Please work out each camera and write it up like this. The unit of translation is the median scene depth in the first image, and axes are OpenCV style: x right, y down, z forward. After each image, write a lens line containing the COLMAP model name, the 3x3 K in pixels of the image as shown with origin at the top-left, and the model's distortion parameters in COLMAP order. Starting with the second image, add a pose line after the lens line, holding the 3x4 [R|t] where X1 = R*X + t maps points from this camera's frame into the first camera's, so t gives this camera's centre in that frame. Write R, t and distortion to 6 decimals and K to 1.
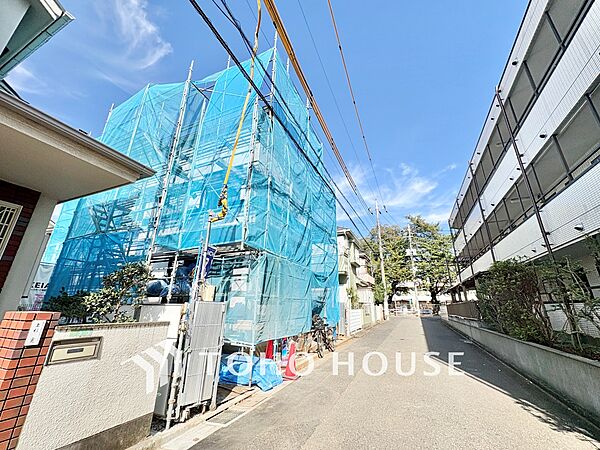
lens RADIAL K [[240.0, 0, 300.0], [0, 240.0, 225.0], [0, 0, 1]] dist [-0.000159, -0.000154]
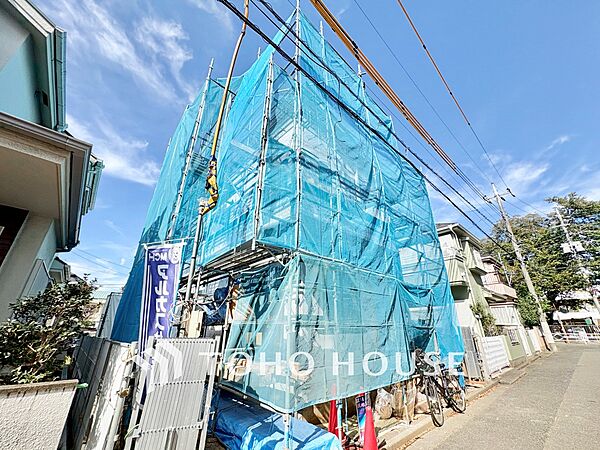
lens RADIAL K [[240.0, 0, 300.0], [0, 240.0, 225.0], [0, 0, 1]] dist [-0.000159, -0.000154]
pose [[0.912800, -0.172872, -0.370015, 0.037572], [0.141099, 0.983696, -0.111504, 0.037997], [0.383258, 0.049572, 0.922310, 0.139098]]
